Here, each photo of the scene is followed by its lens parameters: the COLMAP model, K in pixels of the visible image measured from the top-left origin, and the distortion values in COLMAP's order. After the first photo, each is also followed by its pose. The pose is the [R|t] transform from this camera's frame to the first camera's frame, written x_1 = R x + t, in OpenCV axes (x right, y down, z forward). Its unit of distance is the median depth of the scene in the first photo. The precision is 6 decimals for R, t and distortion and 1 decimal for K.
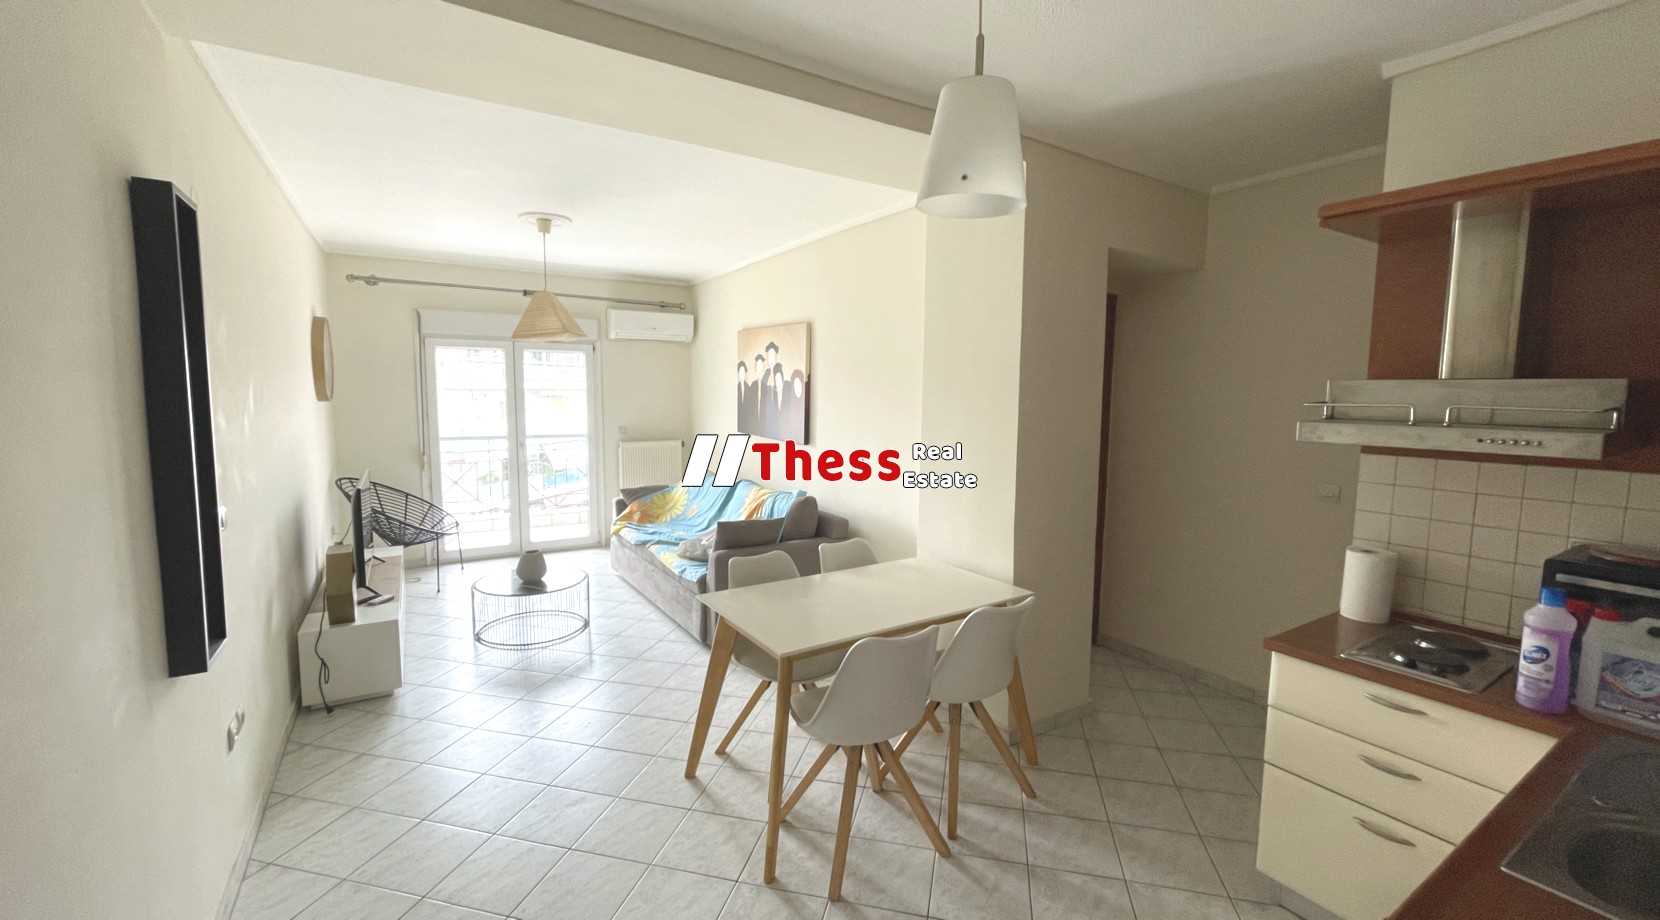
lens RADIAL K [[660.8, 0, 833.4], [0, 660.8, 456.4], [0, 0, 1]] dist [-0.010893, -0.000038]
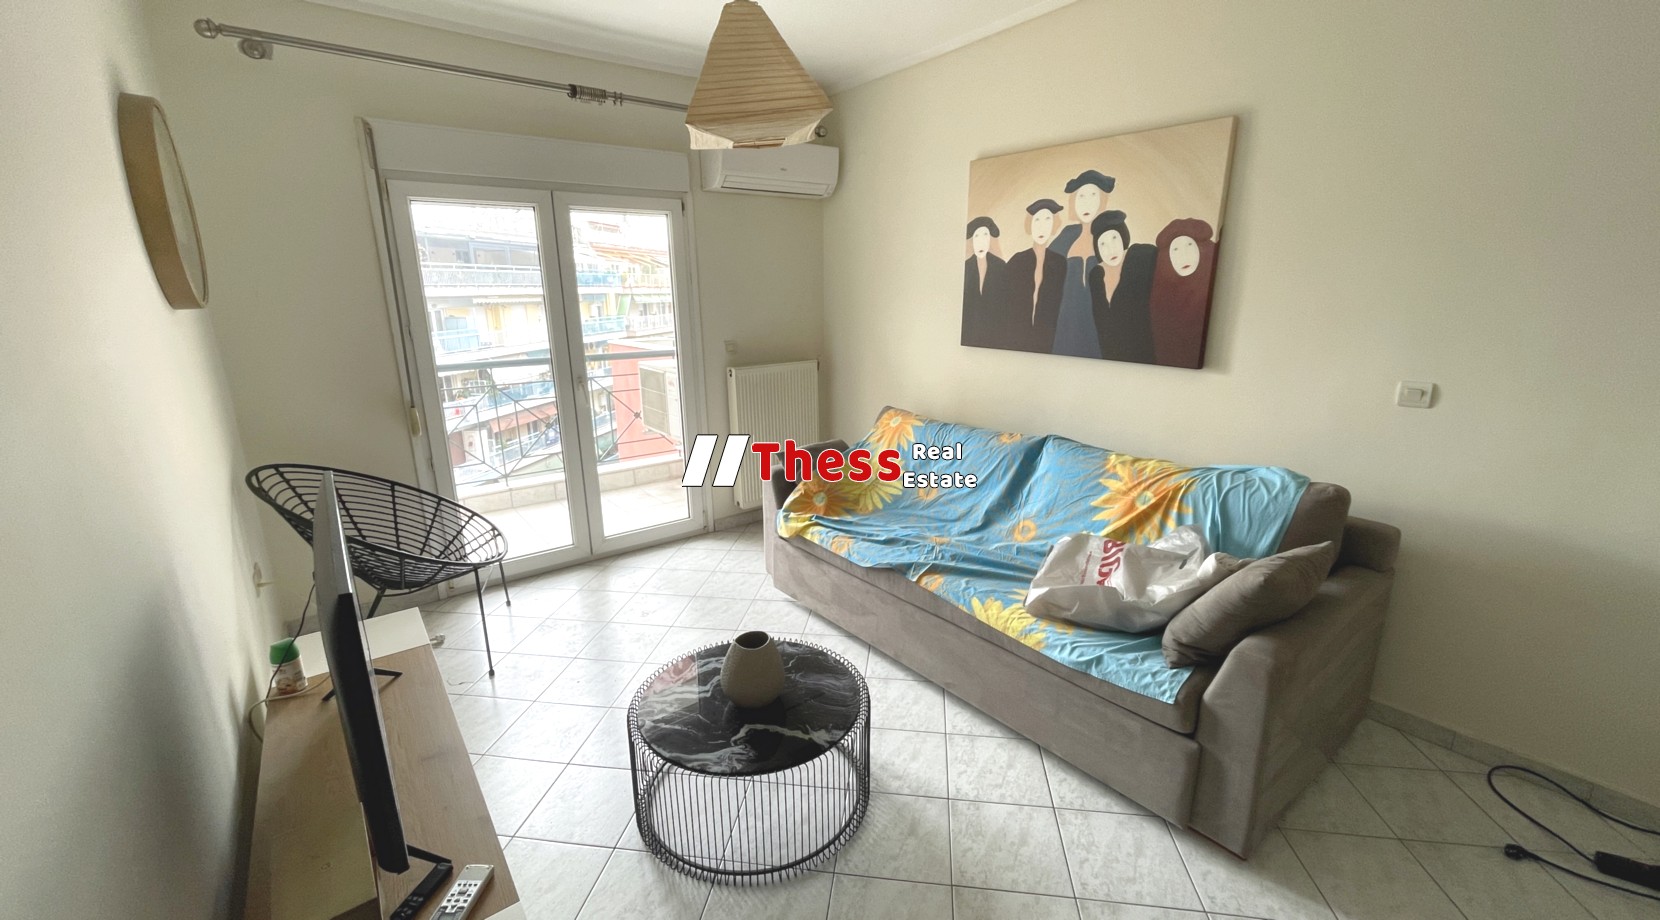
lens RADIAL K [[660.9, 0, 831.1], [0, 660.9, 458.6], [0, 0, 1]] dist [-0.001837, 0.000266]
pose [[0.996137, -0.045480, 0.075123, -0.343397], [0.033752, 0.988019, 0.150597, -0.032906], [-0.081072, -0.147480, 0.985737, 0.459062]]
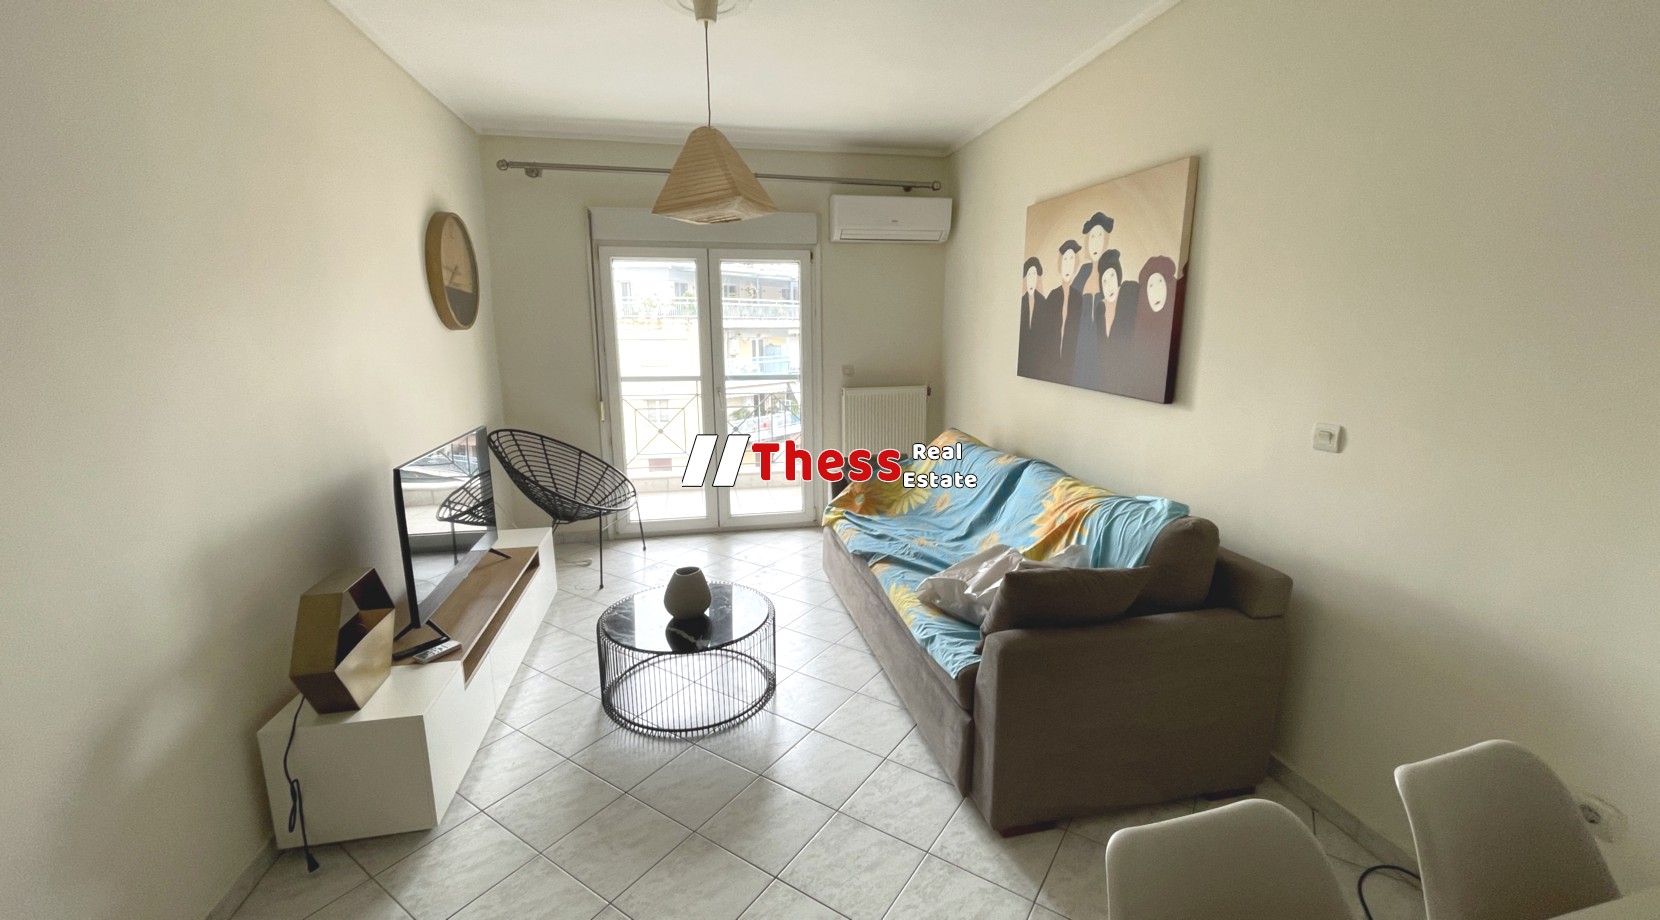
lens RADIAL K [[660.9, 0, 831.1], [0, 660.9, 458.6], [0, 0, 1]] dist [-0.001837, 0.000266]
pose [[0.935562, 0.053959, -0.349017, -0.097097], [-0.020514, 0.994893, 0.098826, -0.018743], [0.352567, -0.085298, 0.931891, 0.384284]]
